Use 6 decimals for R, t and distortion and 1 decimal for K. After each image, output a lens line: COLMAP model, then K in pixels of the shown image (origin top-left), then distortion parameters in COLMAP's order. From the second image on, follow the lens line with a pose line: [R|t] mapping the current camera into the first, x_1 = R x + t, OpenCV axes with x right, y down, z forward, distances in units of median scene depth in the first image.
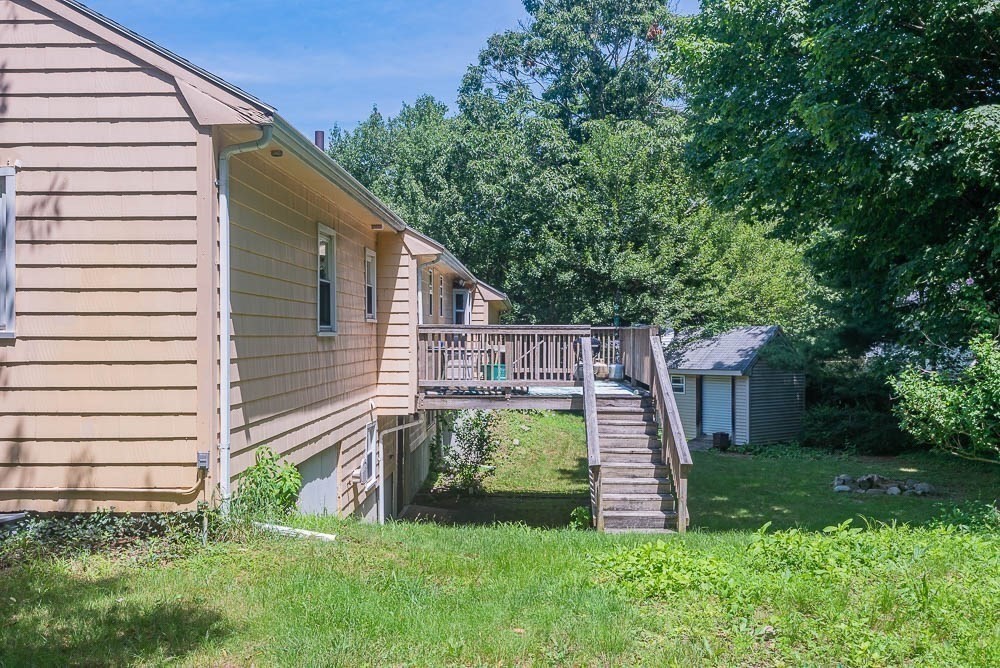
lens RADIAL K [[928.2, 0, 499.5], [0, 928.2, 311.5], [0, 0, 1]] dist [0.046041, -0.003531]
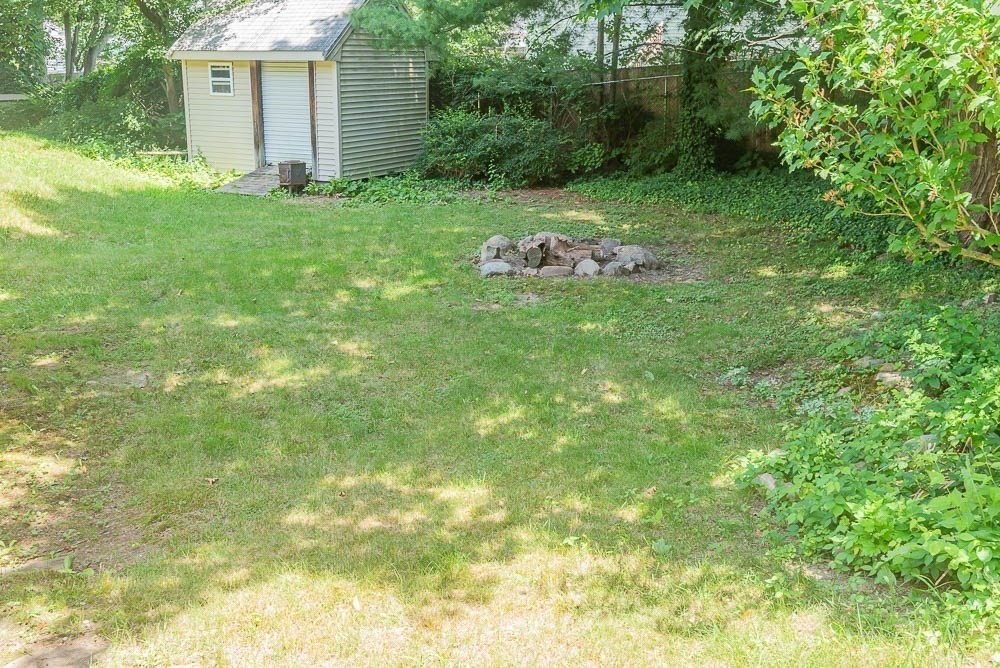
lens RADIAL K [[928.2, 0, 499.5], [0, 928.2, 311.5], [0, 0, 1]] dist [0.046041, -0.003531]
pose [[0.924909, -0.097361, 0.367511, 0.133329], [-0.016040, 0.955801, 0.293577, 0.046242], [-0.379850, -0.277427, 0.882467, 0.406400]]
